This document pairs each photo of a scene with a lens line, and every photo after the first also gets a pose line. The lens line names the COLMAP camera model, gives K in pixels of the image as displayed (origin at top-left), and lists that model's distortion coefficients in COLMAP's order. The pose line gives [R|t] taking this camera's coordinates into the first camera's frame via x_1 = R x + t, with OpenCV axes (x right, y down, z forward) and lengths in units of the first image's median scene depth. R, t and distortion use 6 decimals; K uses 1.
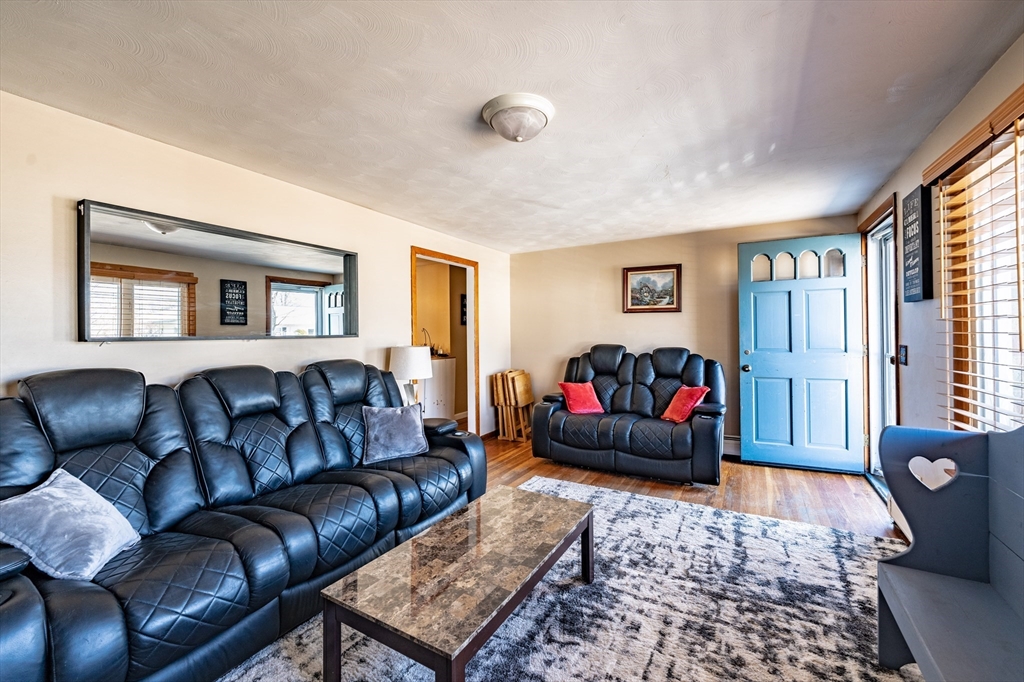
lens RADIAL K [[419.8, 0, 510.7], [0, 419.8, 337.3], [0, 0, 1]] dist [0.001810, -0.000153]
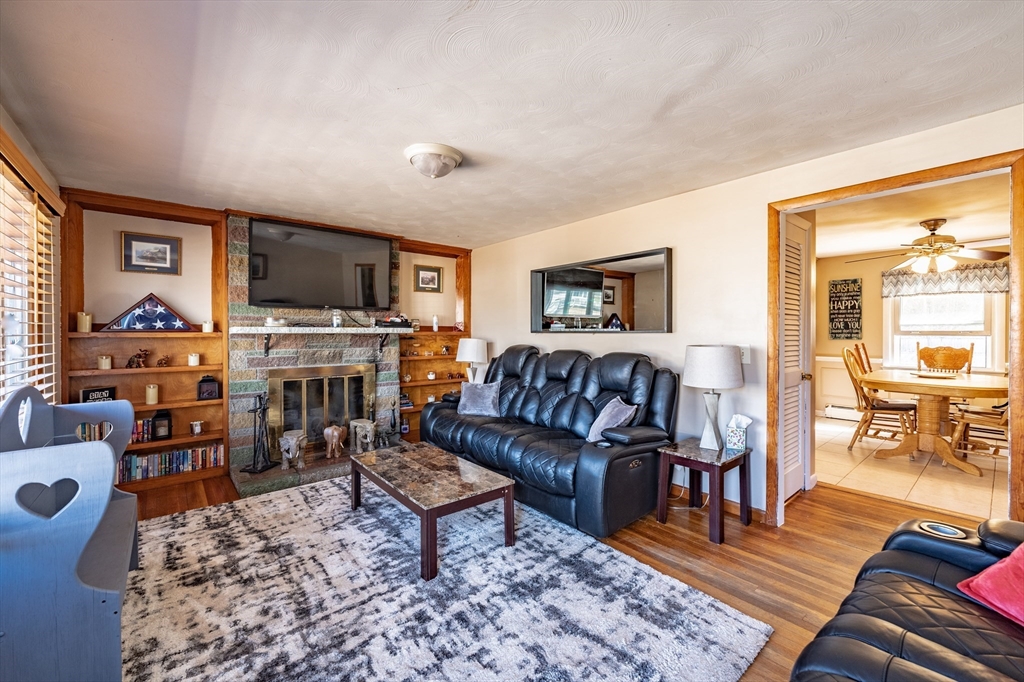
lens RADIAL K [[415.3, 0, 515.4], [0, 415.3, 336.9], [0, 0, 1]] dist [-0.002107, -0.000412]
pose [[-0.342388, 0.020039, -0.939345, 1.012375], [-0.000082, 0.999772, 0.021358, -0.017489], [0.939559, 0.007390, -0.342309, 1.501783]]
